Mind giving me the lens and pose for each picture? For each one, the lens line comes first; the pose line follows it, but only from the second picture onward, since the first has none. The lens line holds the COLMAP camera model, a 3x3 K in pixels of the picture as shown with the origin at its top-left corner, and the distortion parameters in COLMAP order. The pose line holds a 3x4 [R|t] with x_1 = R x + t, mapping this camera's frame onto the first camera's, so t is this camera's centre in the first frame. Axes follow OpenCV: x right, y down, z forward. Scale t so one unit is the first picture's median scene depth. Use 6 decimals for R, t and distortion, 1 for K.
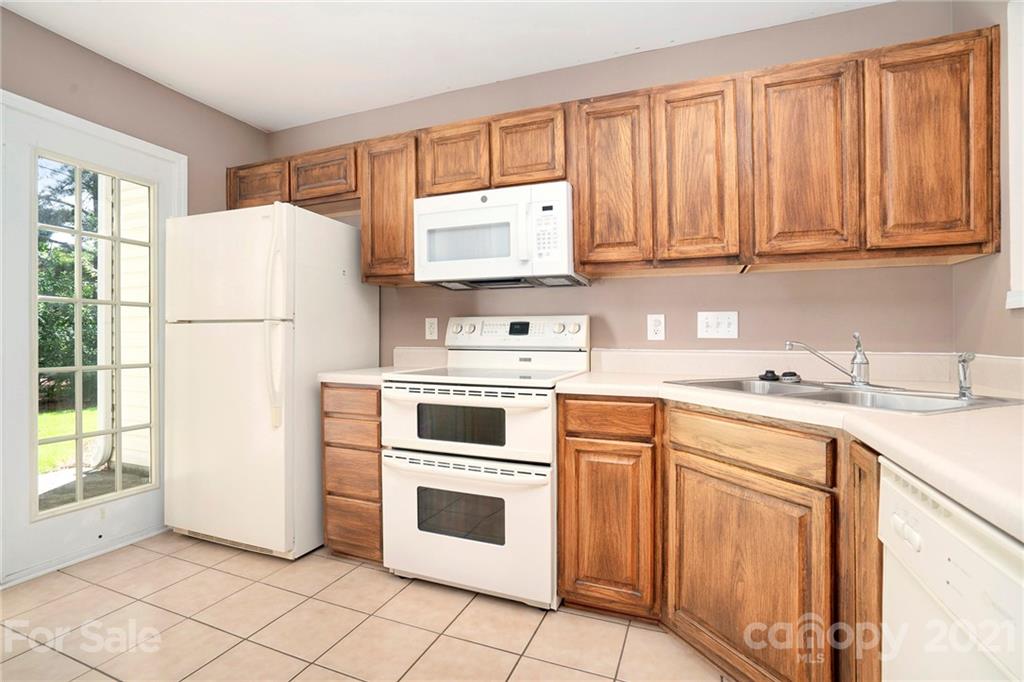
lens RADIAL K [[474.3, 0, 508.7], [0, 474.3, 347.9], [0, 0, 1]] dist [-0.027476, 0.009676]
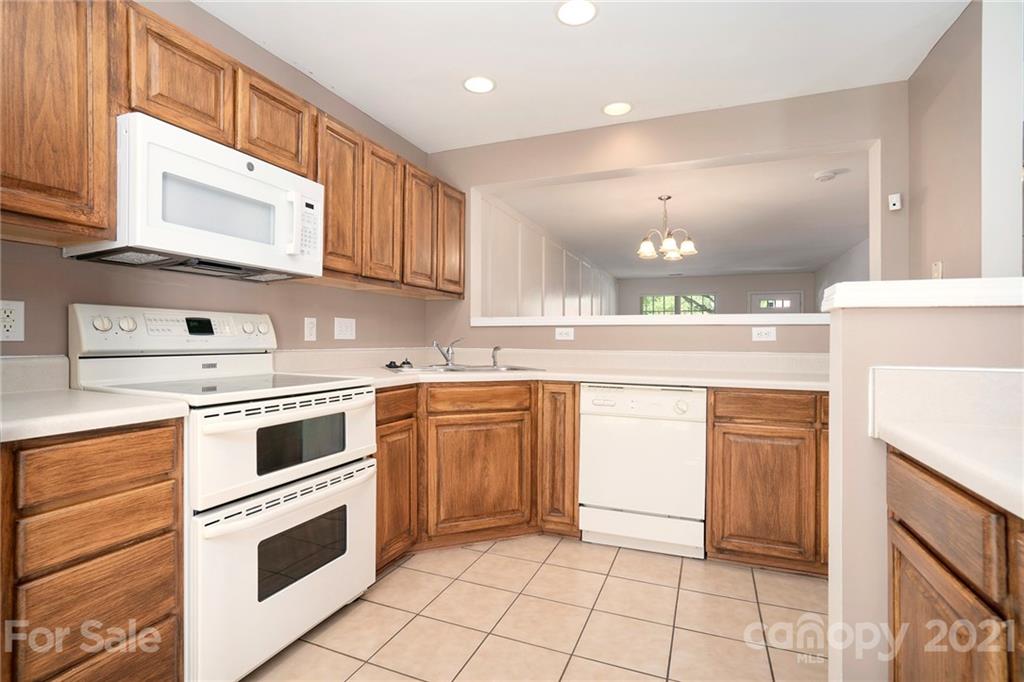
lens RADIAL K [[474.3, 0, 509.4], [0, 474.3, 334.6], [0, 0, 1]] dist [-0.027476, 0.009676]
pose [[0.037671, 0.009798, 0.999242, -0.901424], [0.016339, 0.999812, -0.010419, -0.013860], [-0.999157, 0.016719, 0.037503, 0.579695]]
